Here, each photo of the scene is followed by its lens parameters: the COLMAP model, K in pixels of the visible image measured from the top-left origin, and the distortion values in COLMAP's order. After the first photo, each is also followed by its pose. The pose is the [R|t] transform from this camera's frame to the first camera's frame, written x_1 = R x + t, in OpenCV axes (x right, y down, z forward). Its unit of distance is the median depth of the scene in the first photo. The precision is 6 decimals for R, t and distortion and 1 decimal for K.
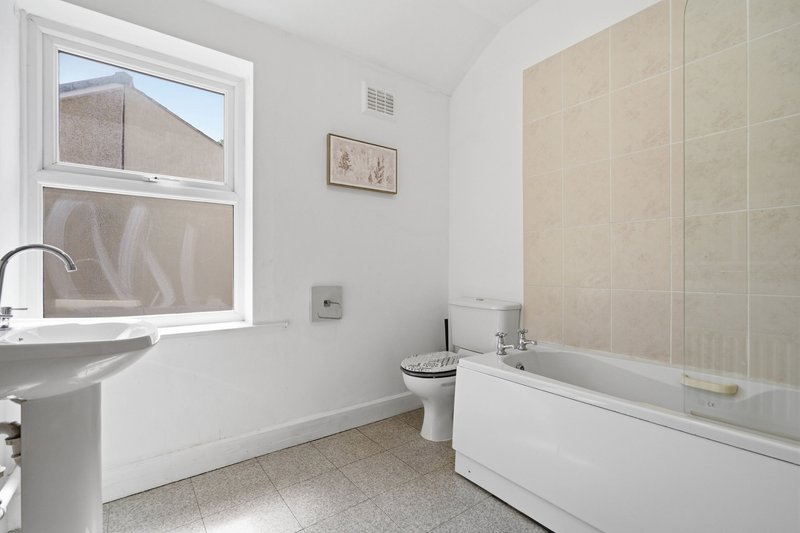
lens RADIAL K [[368.5, 0, 400.0], [0, 368.5, 266.5], [0, 0, 1]] dist [0.000631, 0.000421]
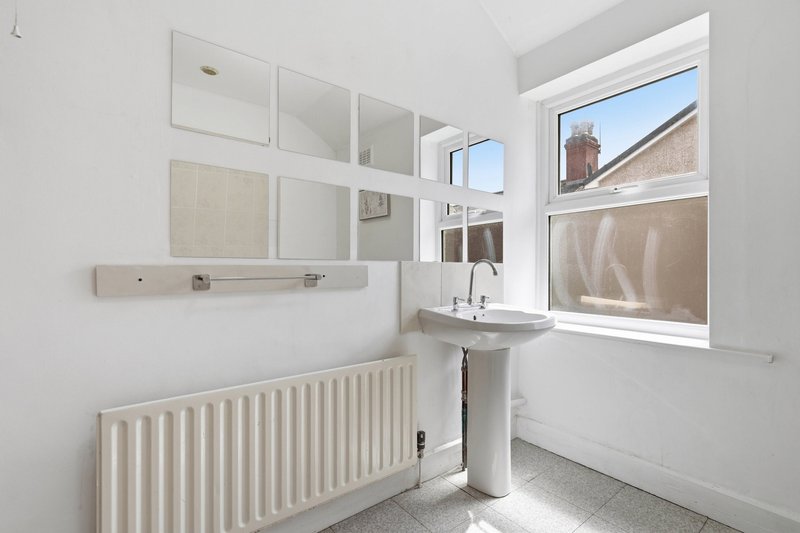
lens RADIAL K [[368.5, 0, 400.0], [0, 368.5, 266.5], [0, 0, 1]] dist [0.000631, 0.000421]
pose [[0.008749, -0.007106, -0.999936, 0.459590], [0.004321, 0.999966, -0.007068, -0.011531], [0.999952, -0.004259, 0.008779, 0.410443]]
